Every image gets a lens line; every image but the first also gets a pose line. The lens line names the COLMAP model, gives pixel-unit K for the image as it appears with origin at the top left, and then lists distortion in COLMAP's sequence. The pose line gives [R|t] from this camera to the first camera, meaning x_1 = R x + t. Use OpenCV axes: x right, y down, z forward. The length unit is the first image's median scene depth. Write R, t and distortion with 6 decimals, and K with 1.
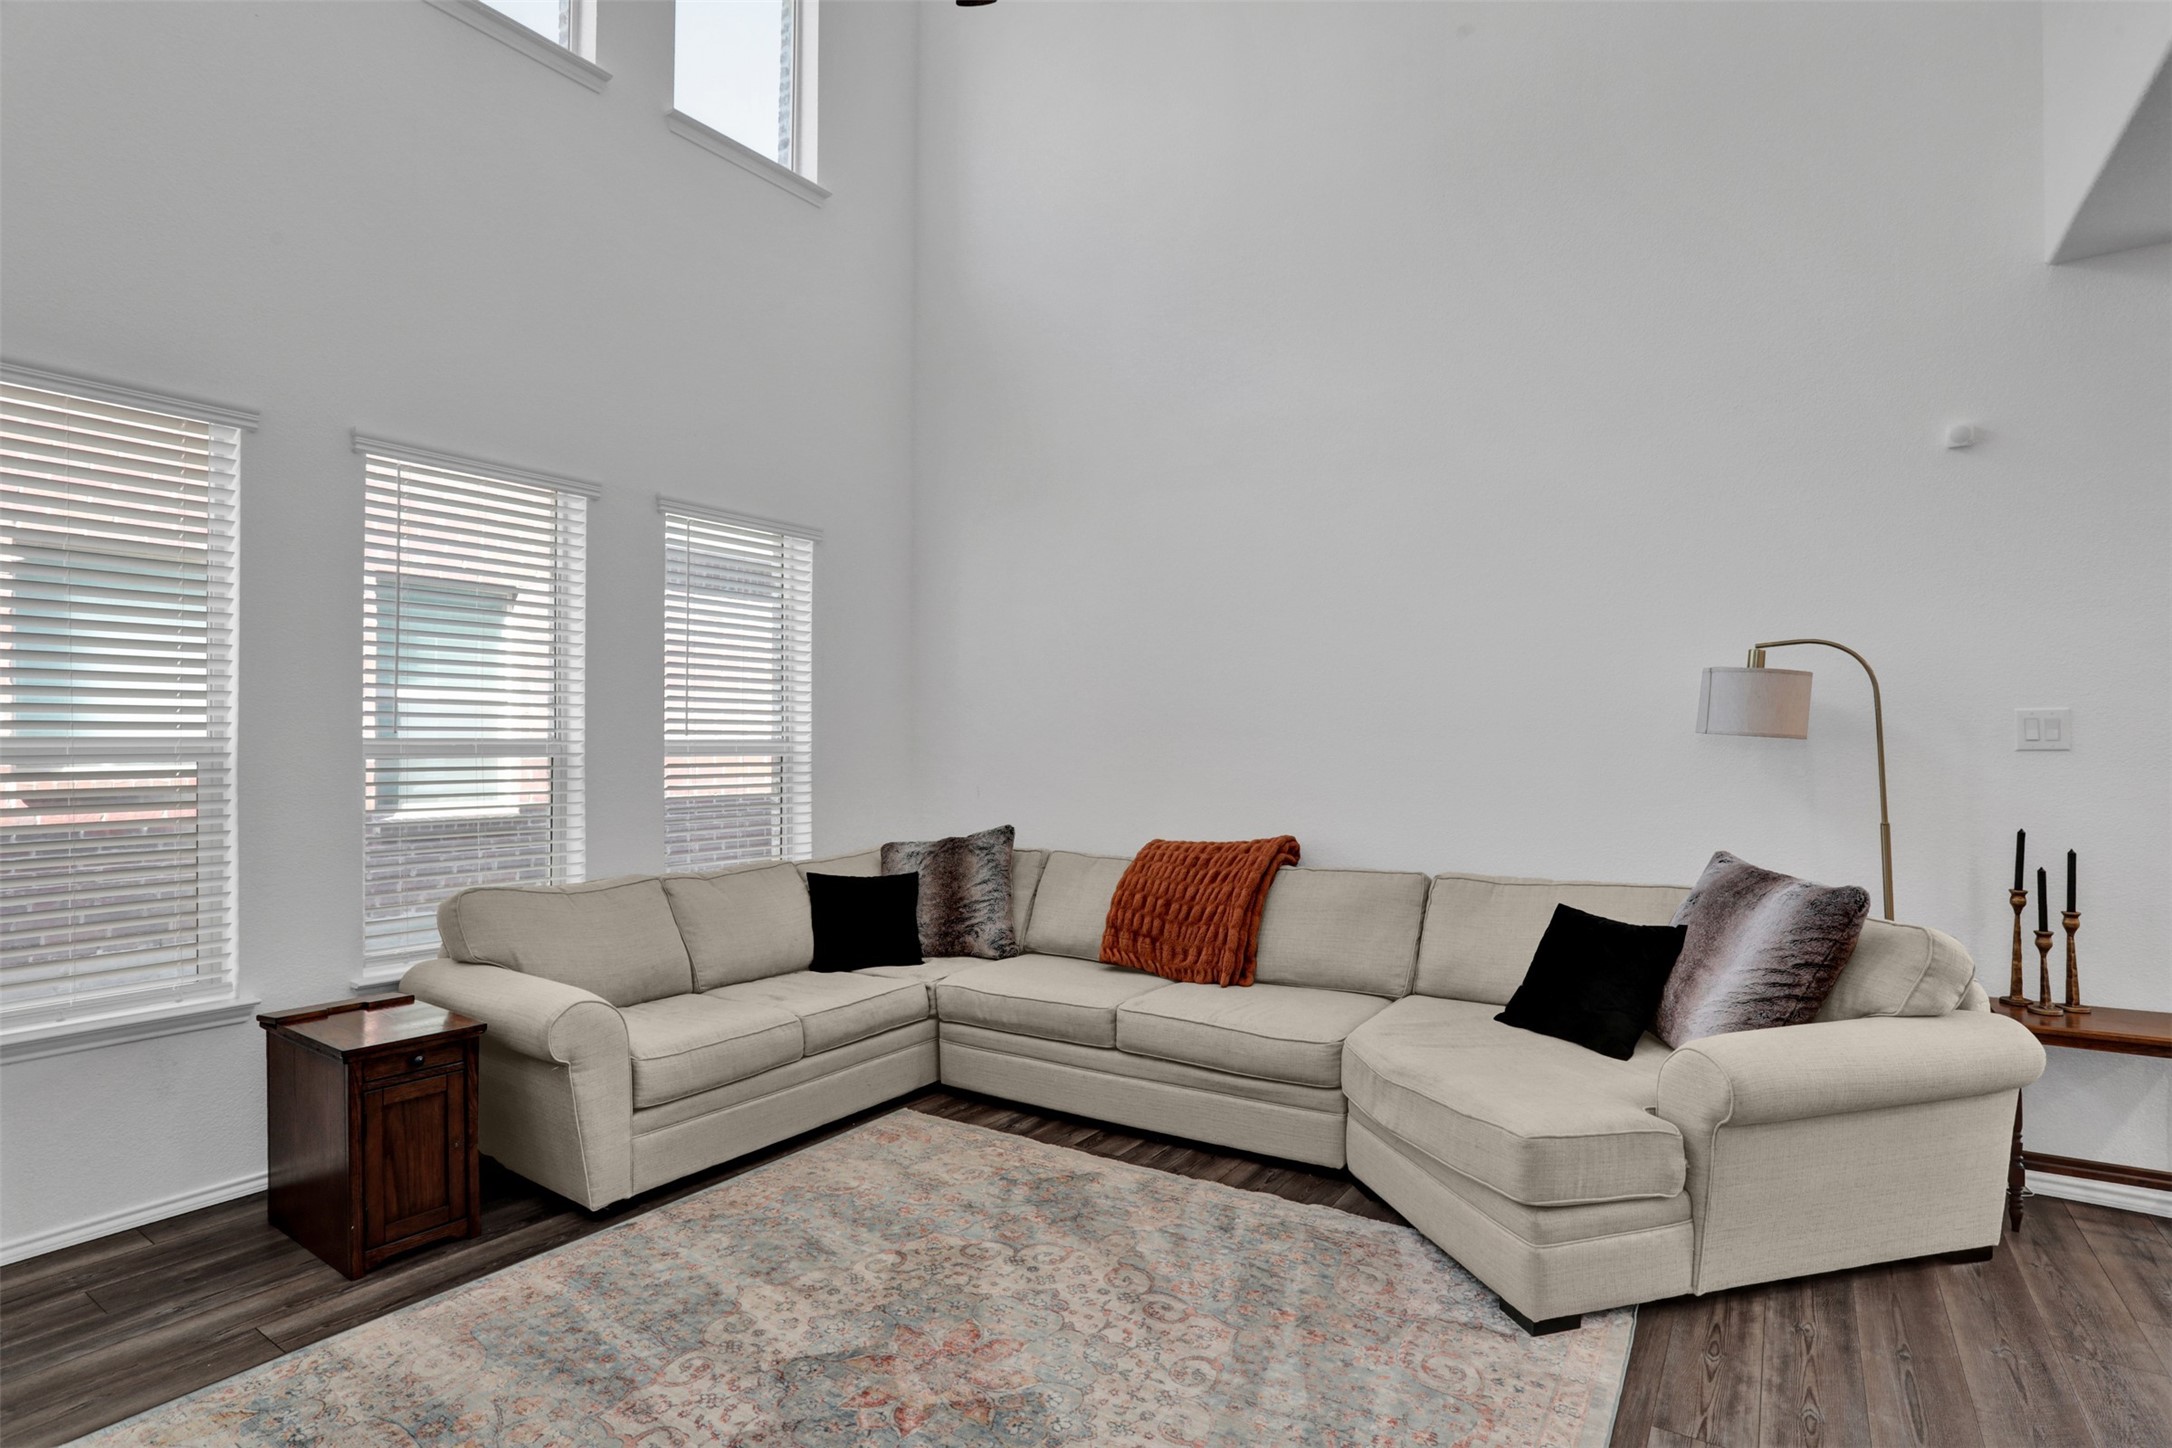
lens RADIAL K [[1071.3, 0, 1096.1], [0, 1071.3, 715.0], [0, 0, 1]] dist [-0.074515, 0.036299]
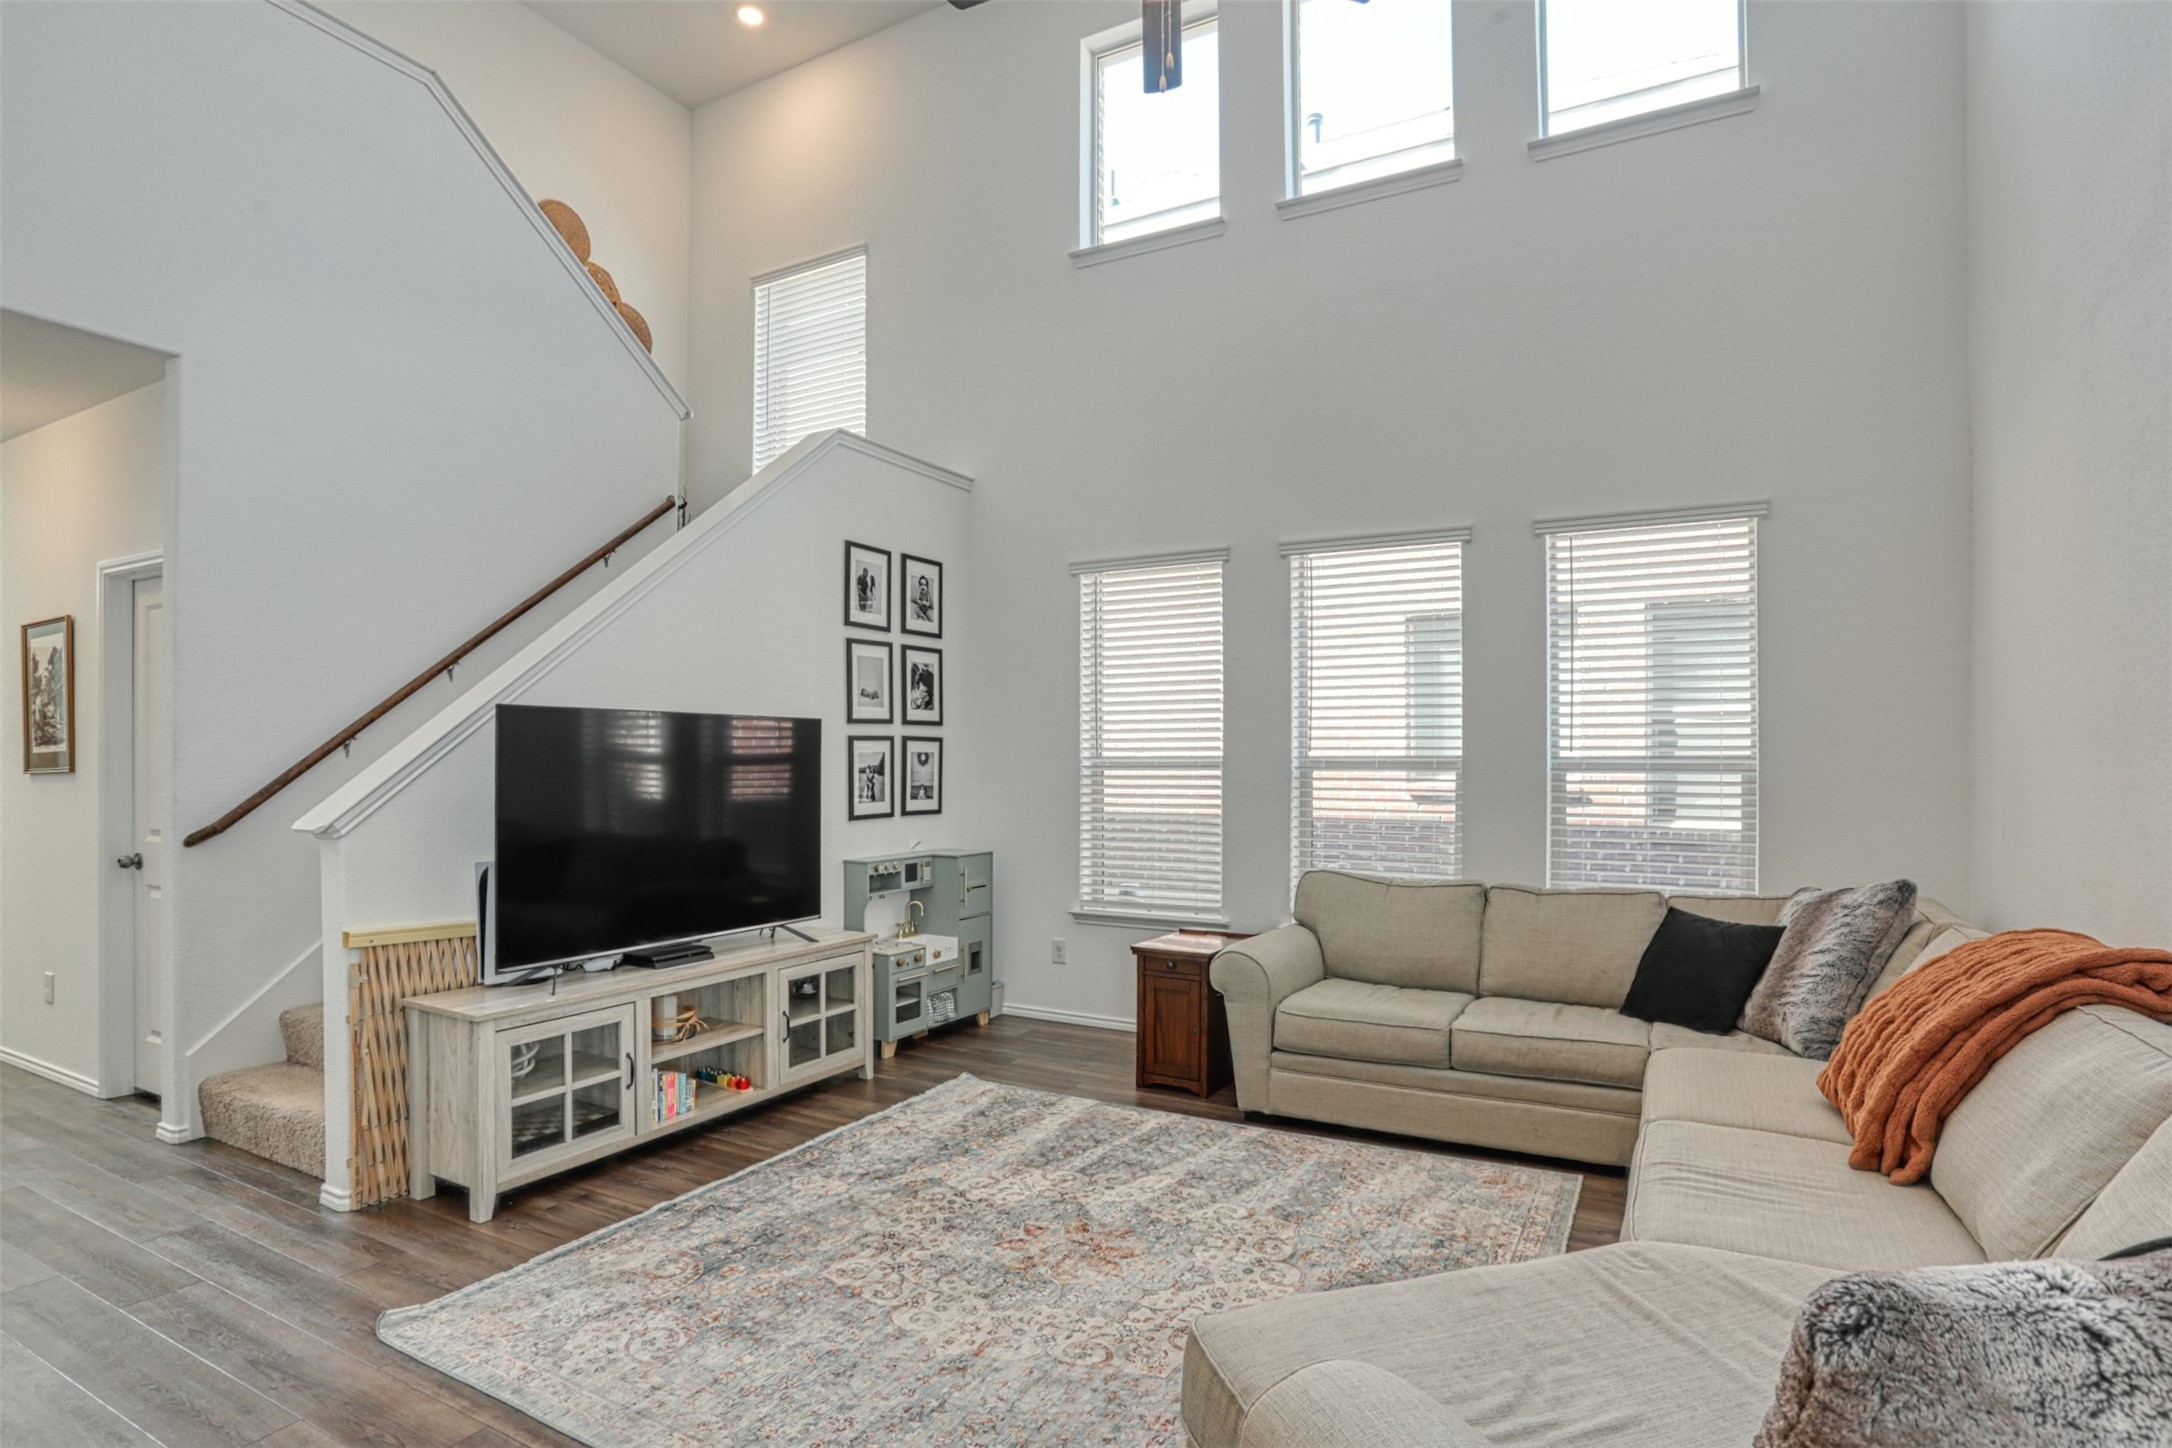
lens RADIAL K [[1106.2, 0, 1103.1], [0, 1106.2, 754.7], [0, 0, 1]] dist [-0.109995, 0.050345]
pose [[0.086682, -0.004903, -0.996224, 0.901412], [0.023289, 0.999725, -0.002894, 0.021394], [0.995964, -0.022950, 0.086772, 0.718123]]
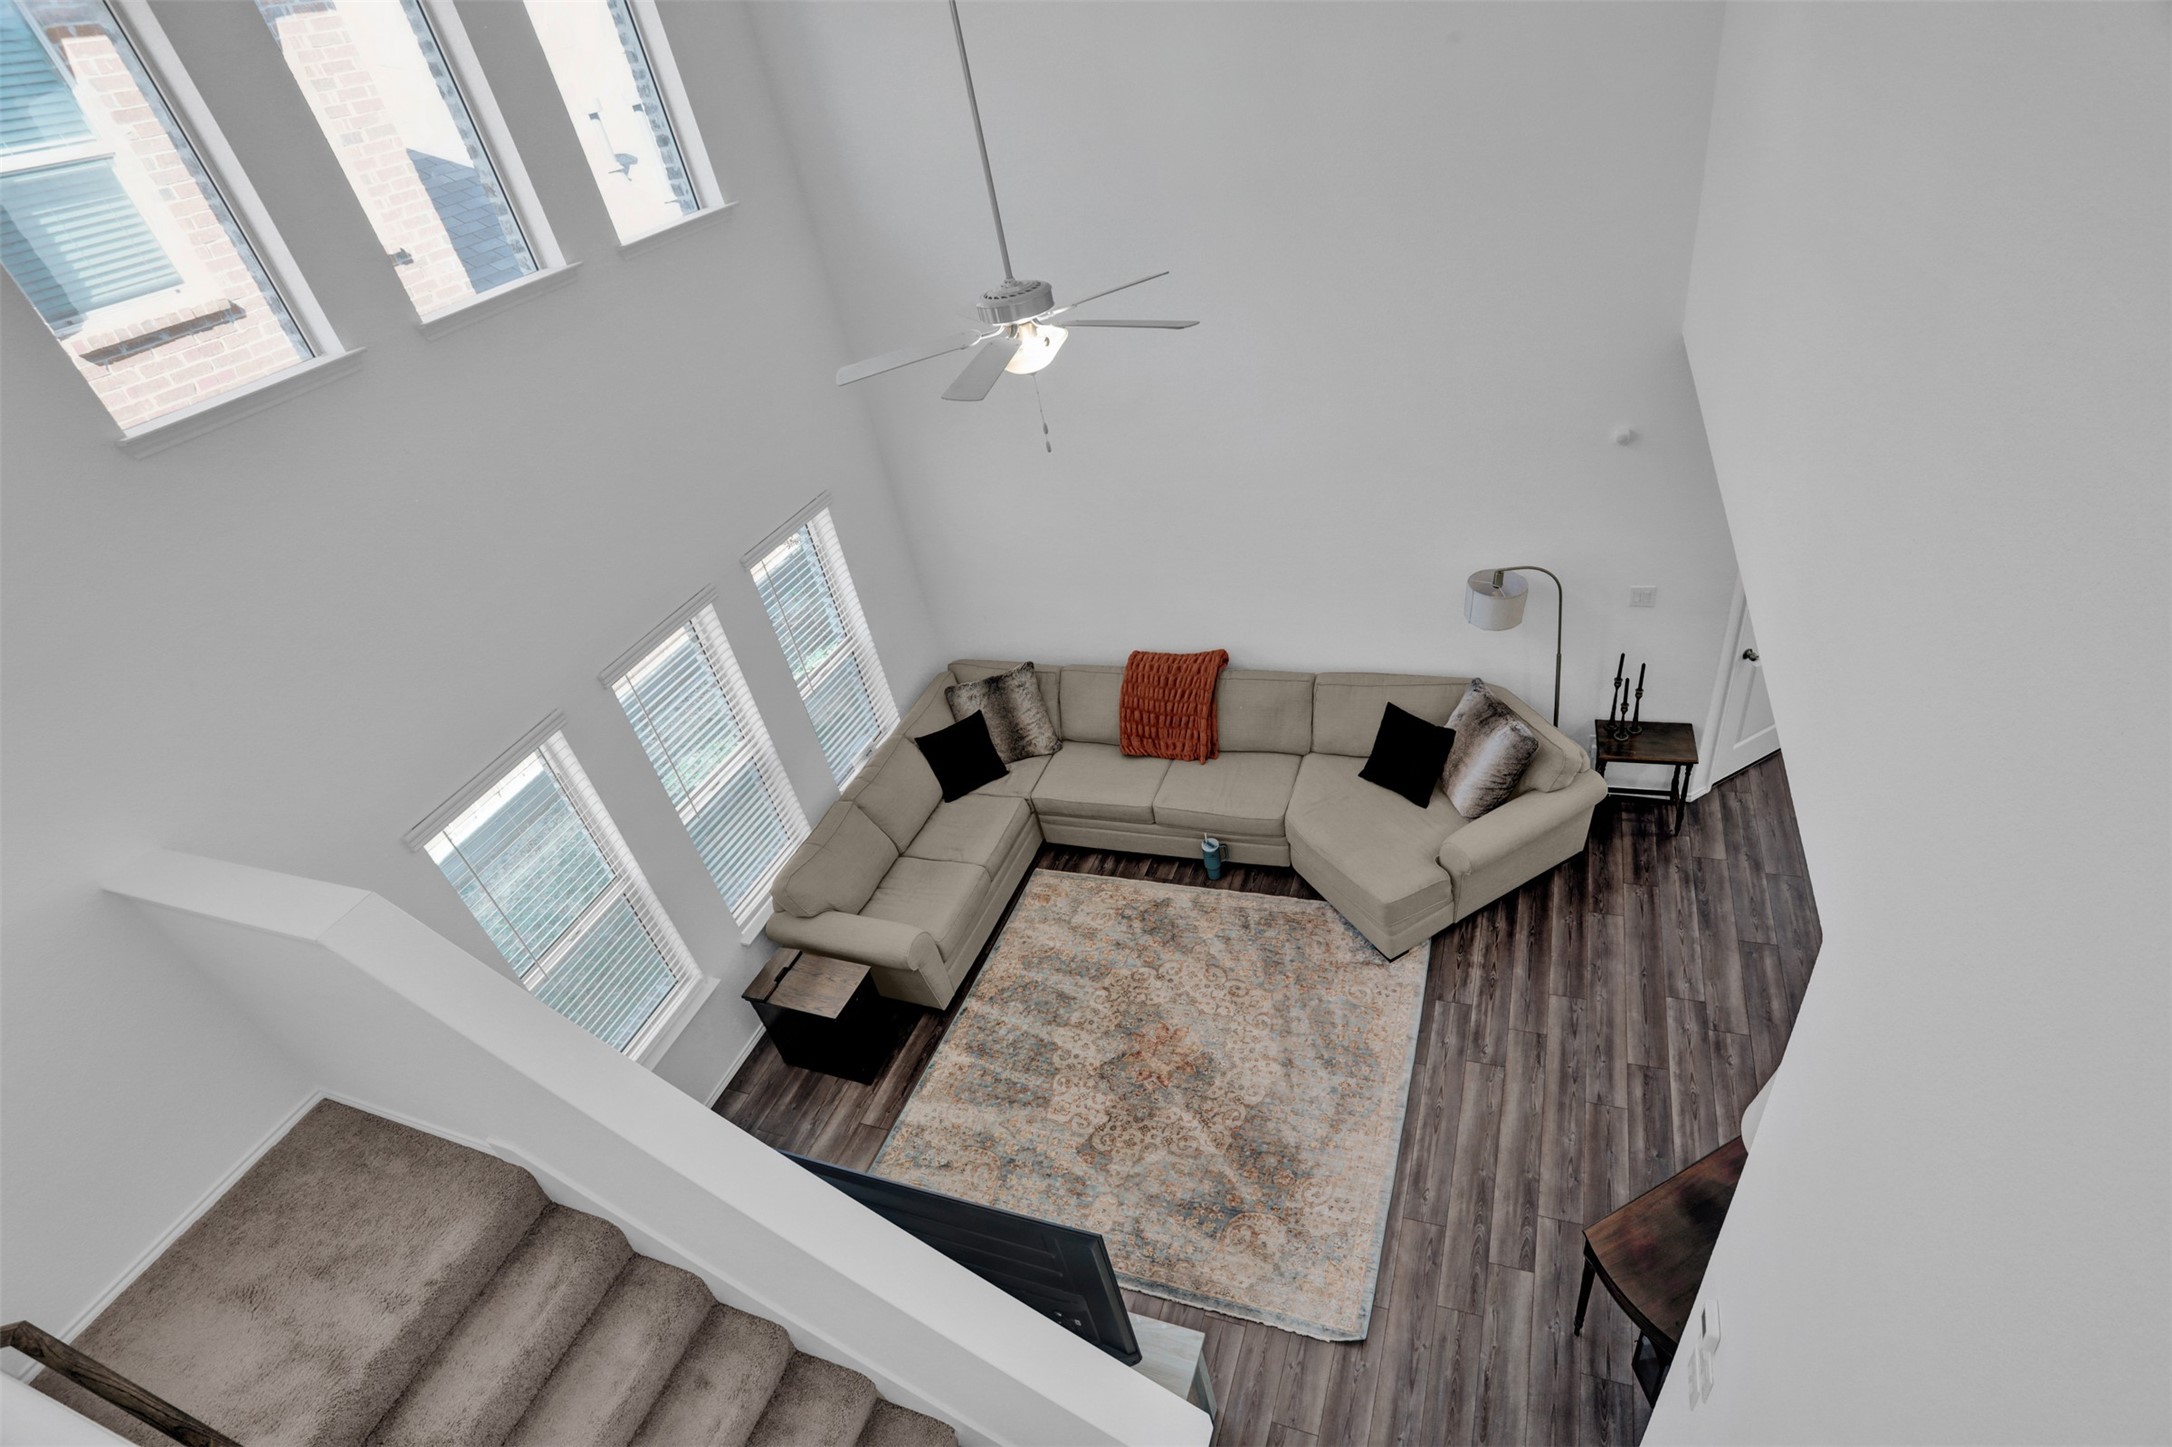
lens RADIAL K [[1071.3, 0, 1096.1], [0, 1071.3, 714.5], [0, 0, 1]] dist [-0.074515, 0.036299]
pose [[0.959107, -0.268689, 0.088991, -0.234369], [0.169335, 0.796638, 0.580253, -1.113598], [-0.226801, -0.541456, 0.809560, -0.411136]]
